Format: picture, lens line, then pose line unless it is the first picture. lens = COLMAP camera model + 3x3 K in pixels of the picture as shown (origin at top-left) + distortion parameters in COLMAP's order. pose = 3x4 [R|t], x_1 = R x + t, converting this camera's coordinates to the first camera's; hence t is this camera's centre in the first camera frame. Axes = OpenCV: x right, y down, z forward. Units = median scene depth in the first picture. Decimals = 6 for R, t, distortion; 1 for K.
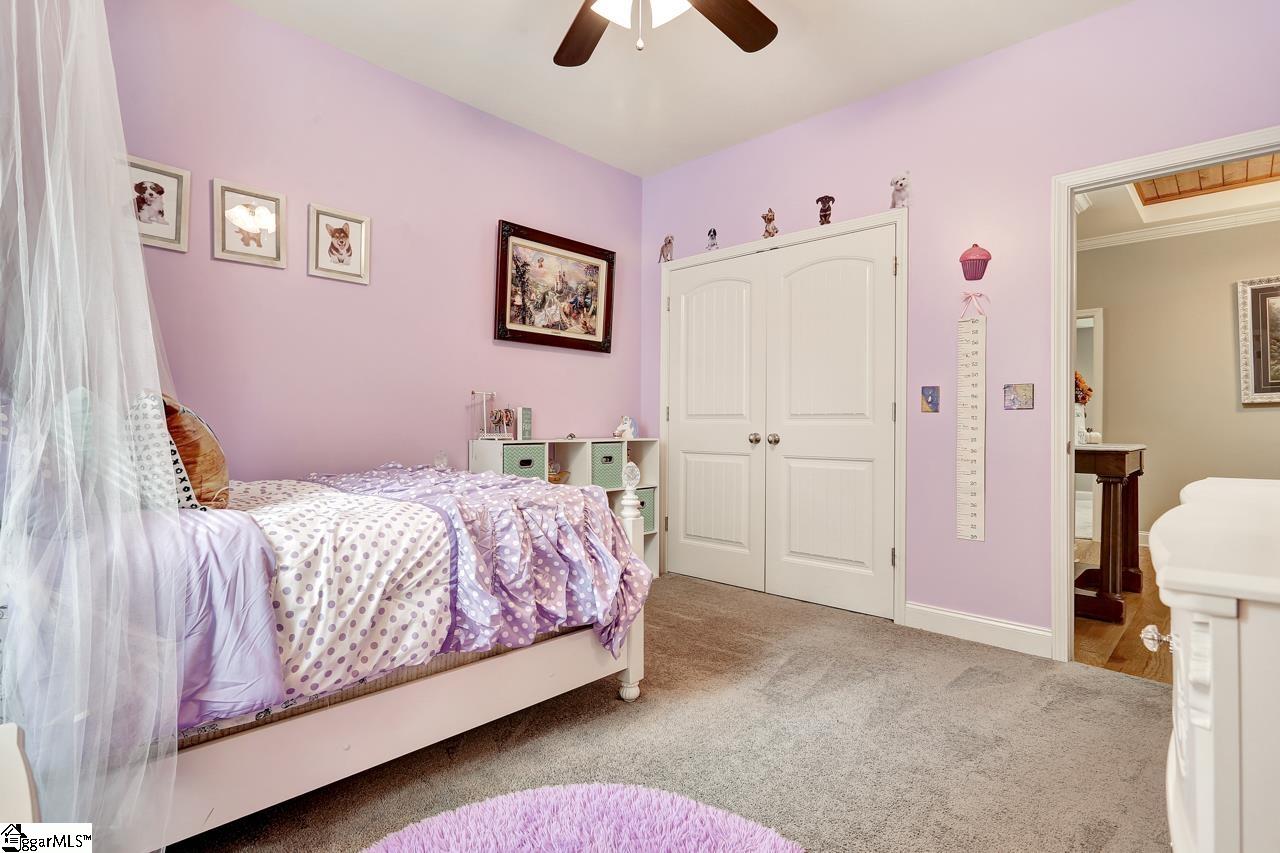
lens RADIAL K [[594.0, 0, 642.4], [0, 594.0, 430.3], [0, 0, 1]] dist [-0.000878, -0.000083]
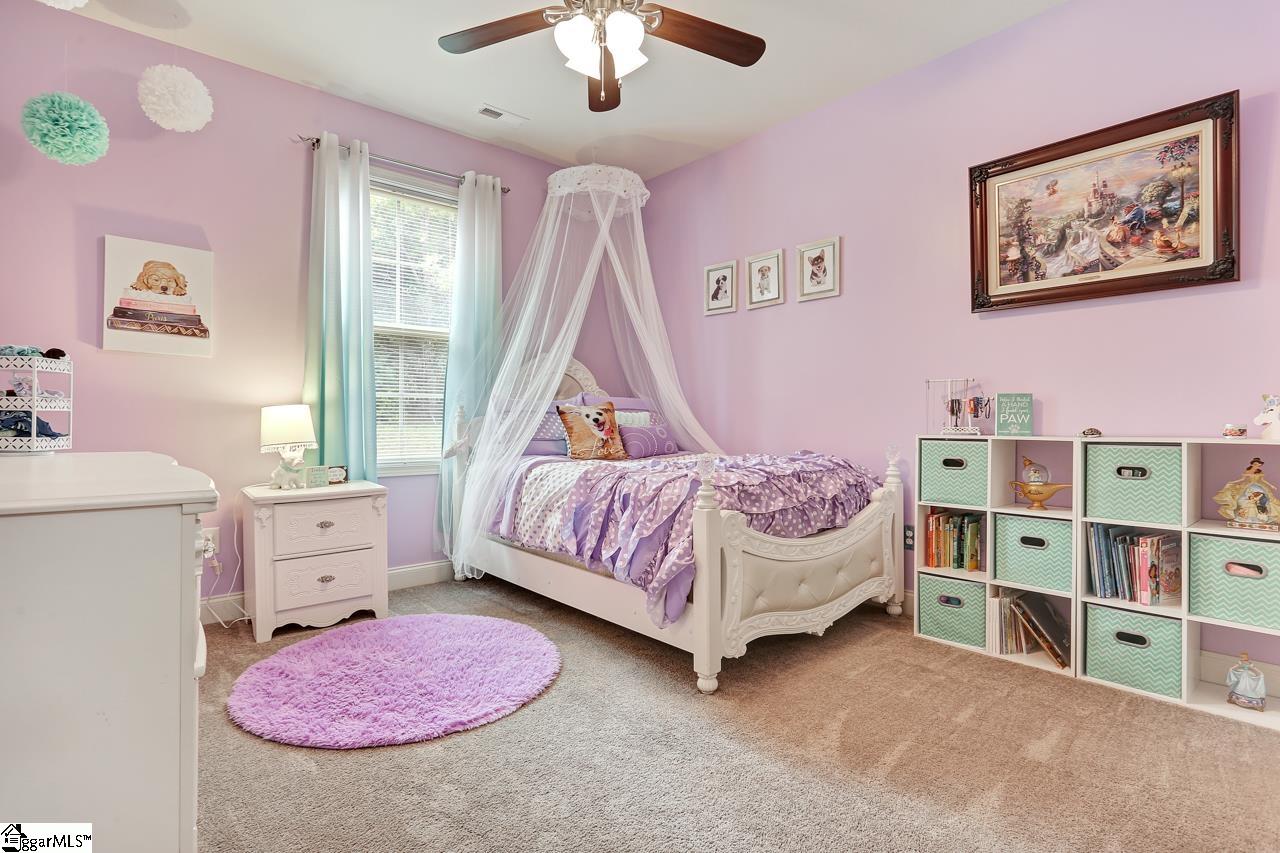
lens RADIAL K [[626.7, 0, 642.3], [0, 626.7, 415.9], [0, 0, 1]] dist [0.000515, 0.000893]
pose [[-0.062022, -0.008923, -0.998035, 0.606705], [-0.003026, 0.999957, -0.008752, -0.000861], [0.998070, 0.002478, -0.062047, 0.555517]]
